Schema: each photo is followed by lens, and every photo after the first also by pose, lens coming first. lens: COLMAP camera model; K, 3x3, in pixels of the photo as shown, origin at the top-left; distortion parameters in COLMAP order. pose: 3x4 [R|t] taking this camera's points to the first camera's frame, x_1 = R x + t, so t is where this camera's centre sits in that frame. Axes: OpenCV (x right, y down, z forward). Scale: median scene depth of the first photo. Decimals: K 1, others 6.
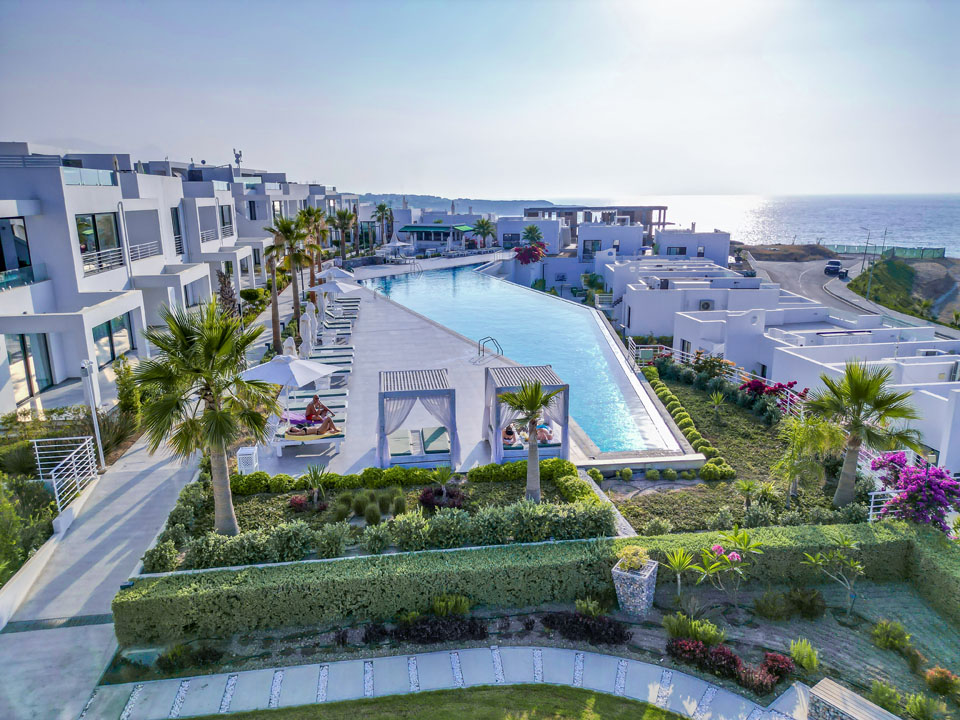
lens RADIAL K [[671.7, 0, 480.9], [0, 671.7, 360.9], [0, 0, 1]] dist [0.035003, -0.009720]
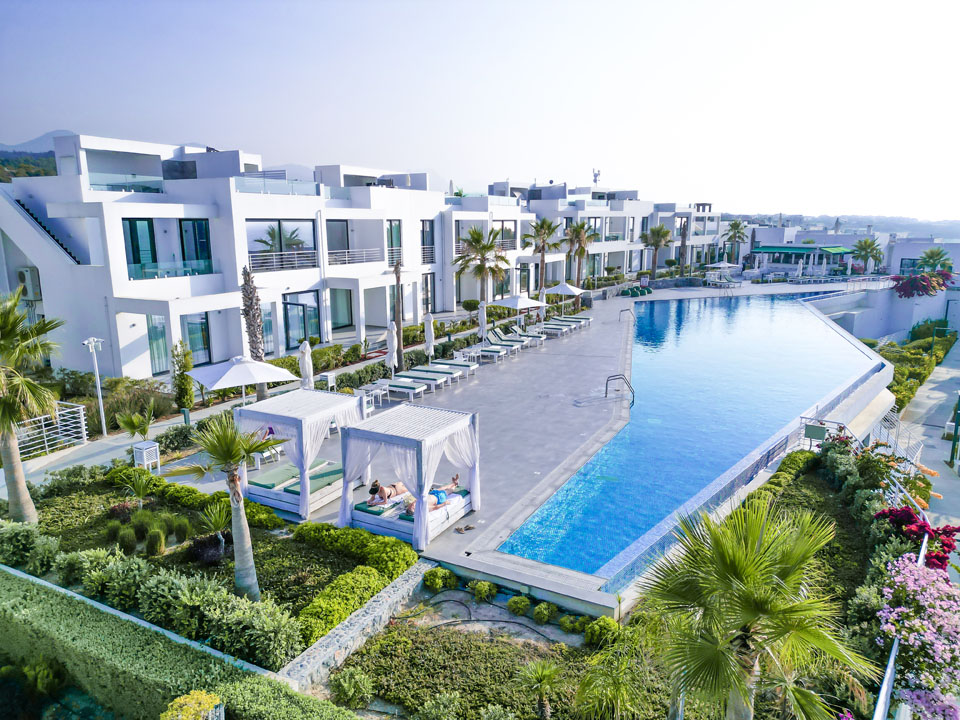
lens RADIAL K [[671.7, 0, 480.9], [0, 671.7, 361.3], [0, 0, 1]] dist [0.035003, -0.009720]
pose [[0.808940, 0.119968, -0.575521, 0.227865], [-0.138959, 0.990236, 0.011097, -0.025171], [0.571233, 0.070997, 0.817712, 0.175516]]
